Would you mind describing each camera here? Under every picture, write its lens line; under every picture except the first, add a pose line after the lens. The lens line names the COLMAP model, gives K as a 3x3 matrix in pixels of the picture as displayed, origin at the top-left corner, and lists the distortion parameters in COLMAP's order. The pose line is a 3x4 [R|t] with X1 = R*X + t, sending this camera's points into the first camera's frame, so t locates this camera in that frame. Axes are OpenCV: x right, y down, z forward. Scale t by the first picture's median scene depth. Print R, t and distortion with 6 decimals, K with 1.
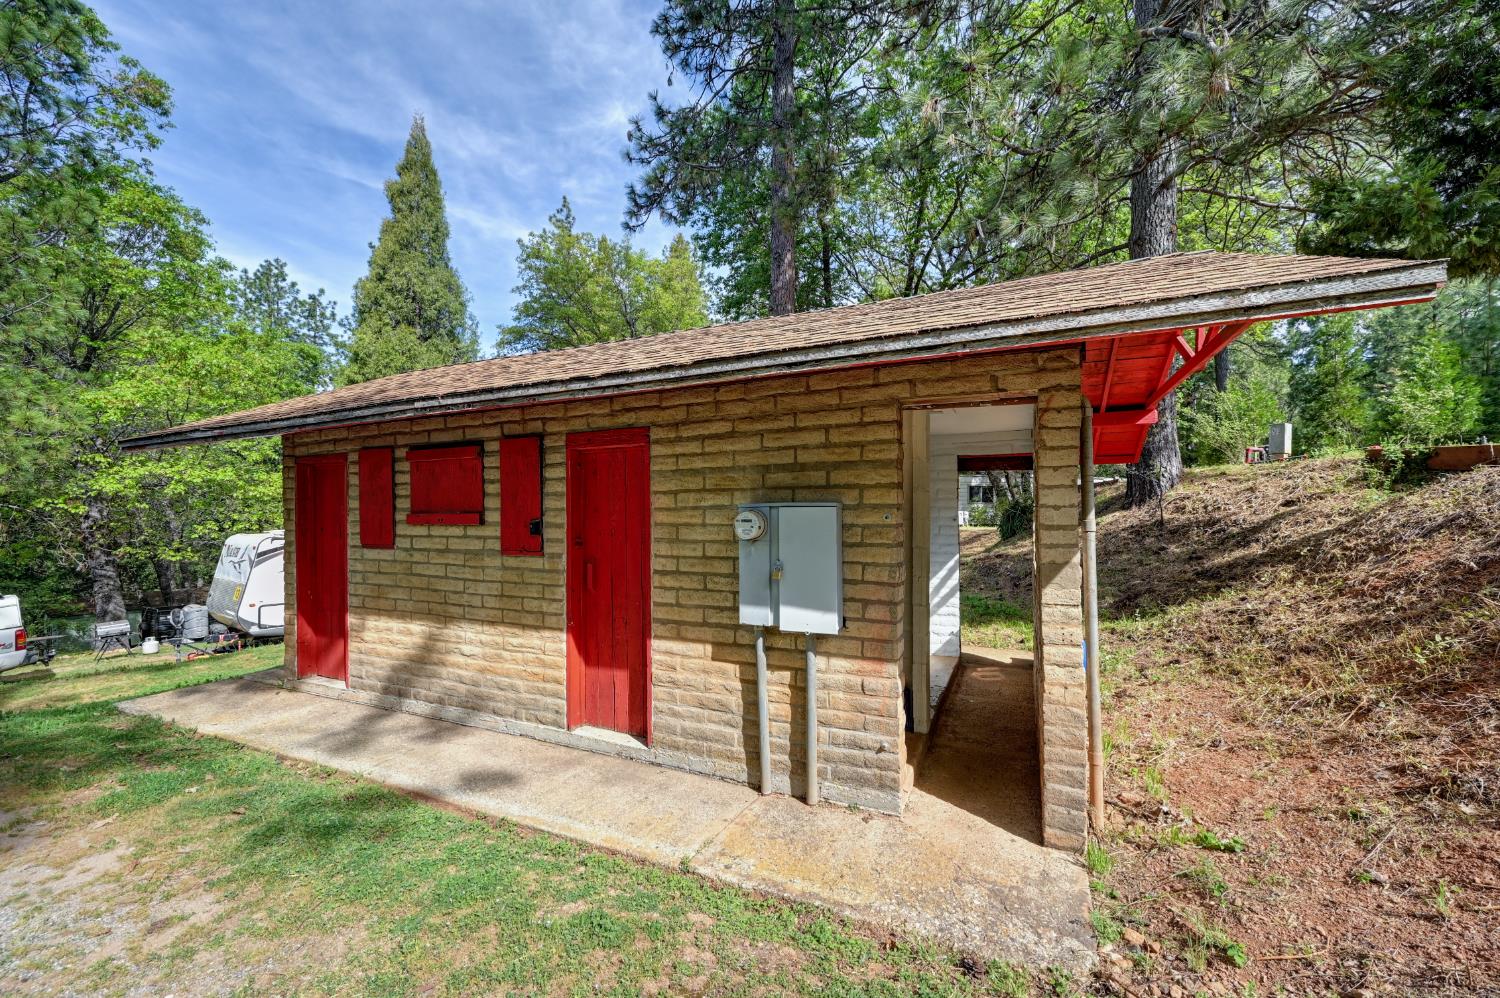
lens RADIAL K [[595.1, 0, 746.7], [0, 595.1, 502.7], [0, 0, 1]] dist [-0.000328, -0.000067]
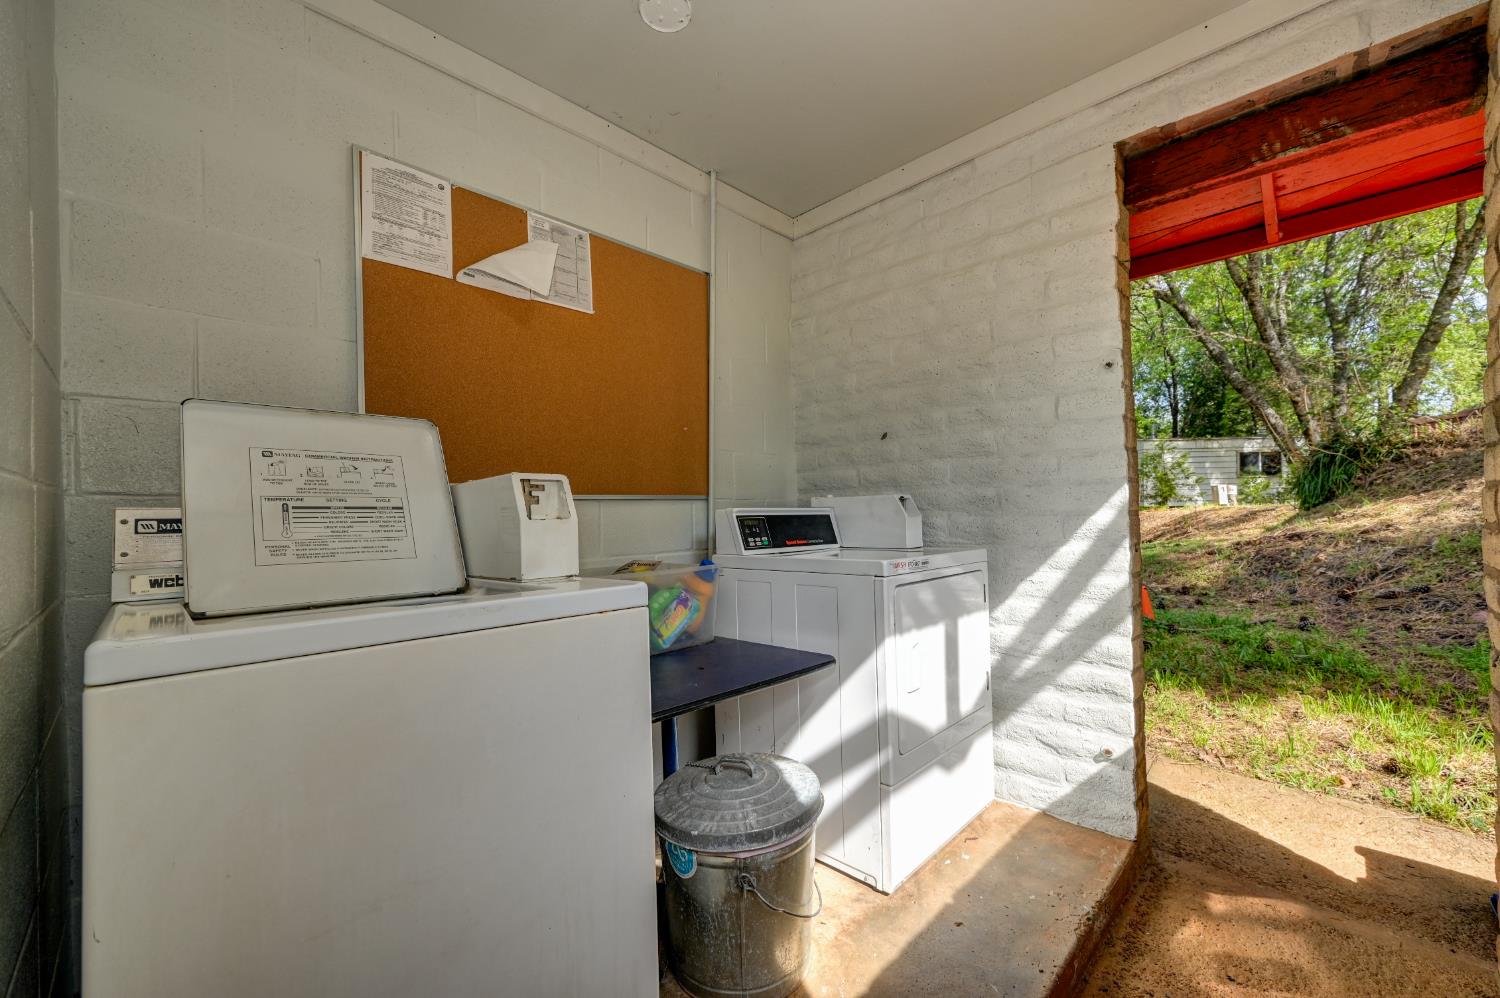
lens RADIAL K [[595.1, 0, 751.6], [0, 595.1, 507.8], [0, 0, 1]] dist [-0.000328, -0.000067]
pose [[0.944071, -0.013703, -0.329459, 0.223540], [0.018388, 0.999769, 0.011106, 0.073759], [0.329230, -0.016543, 0.944105, 0.538587]]
